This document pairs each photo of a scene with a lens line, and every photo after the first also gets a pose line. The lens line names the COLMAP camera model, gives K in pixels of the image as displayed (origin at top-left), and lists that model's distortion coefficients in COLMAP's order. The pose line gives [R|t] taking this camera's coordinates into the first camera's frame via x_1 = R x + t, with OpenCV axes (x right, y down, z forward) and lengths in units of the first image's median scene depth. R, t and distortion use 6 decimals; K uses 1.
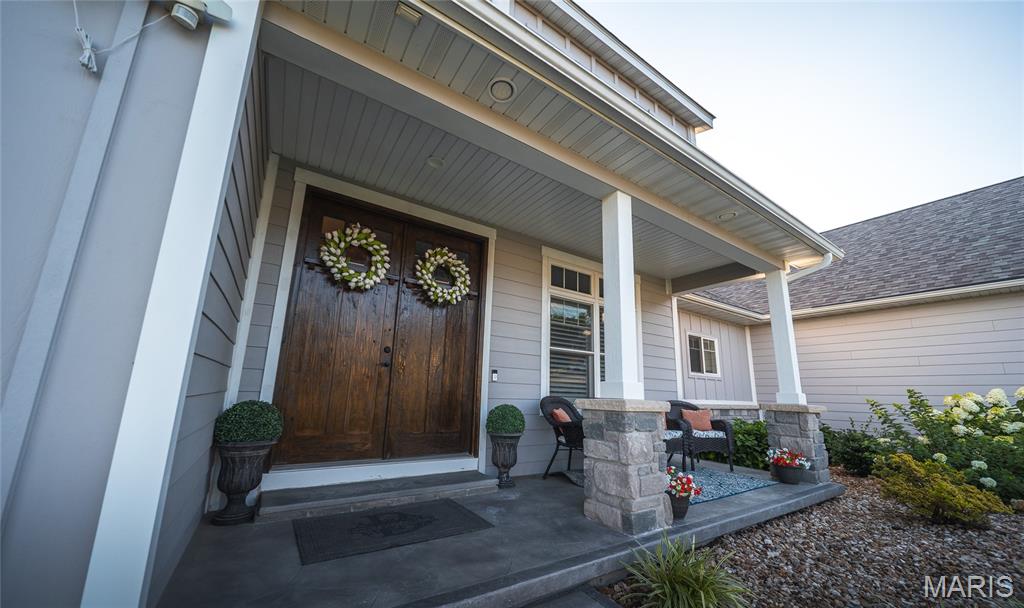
lens RADIAL K [[362.5, 0, 509.8], [0, 362.5, 314.5], [0, 0, 1]] dist [-0.000453, -0.000053]
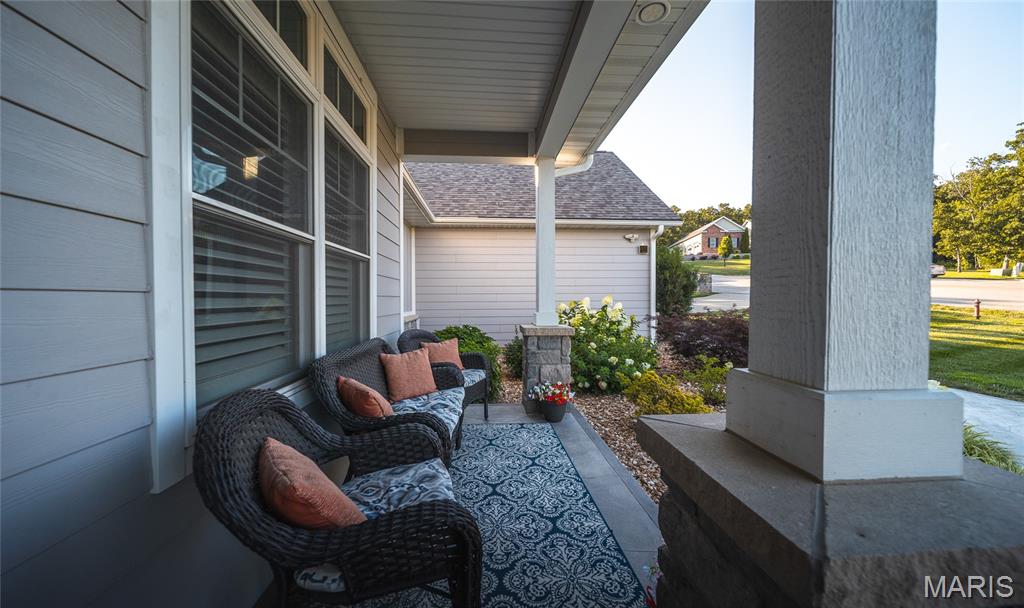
lens RADIAL K [[362.5, 0, 512.0], [0, 362.5, 304.0], [0, 0, 1]] dist [0.000267, -0.000033]
pose [[0.489766, -0.045040, 0.870690, 0.001533], [-0.171827, 0.974092, 0.147041, 0.090912], [-0.854754, -0.221624, 0.469338, 0.709477]]
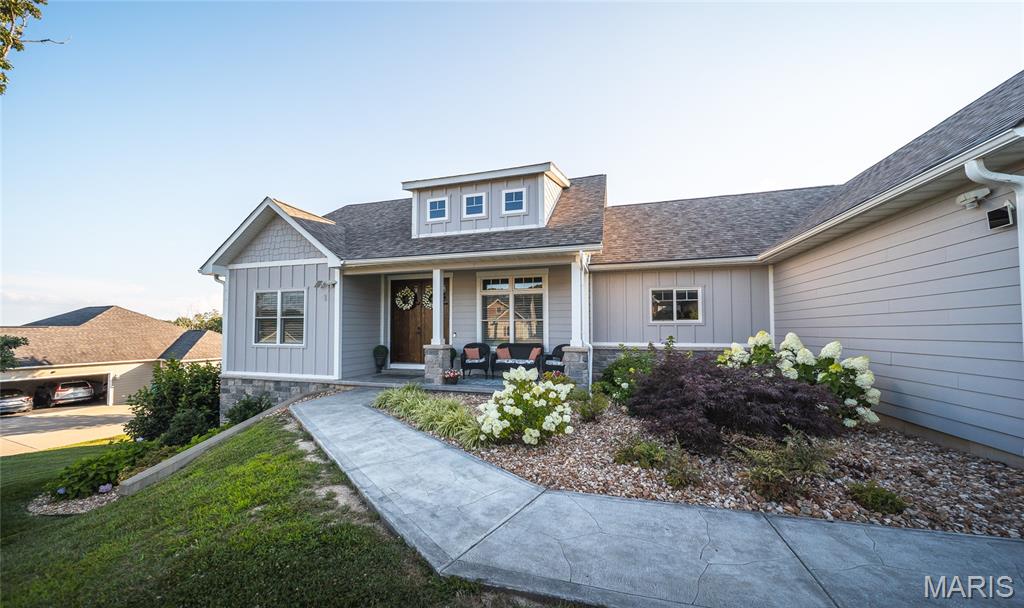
lens RADIAL K [[362.5, 0, 509.8], [0, 362.5, 314.5], [0, 0, 1]] dist [-0.000453, -0.000053]
pose [[0.632055, -0.060023, -0.772595, 1.996763], [0.183681, 0.980188, 0.074118, -0.076191], [0.752840, -0.188758, 0.630558, -0.248487]]
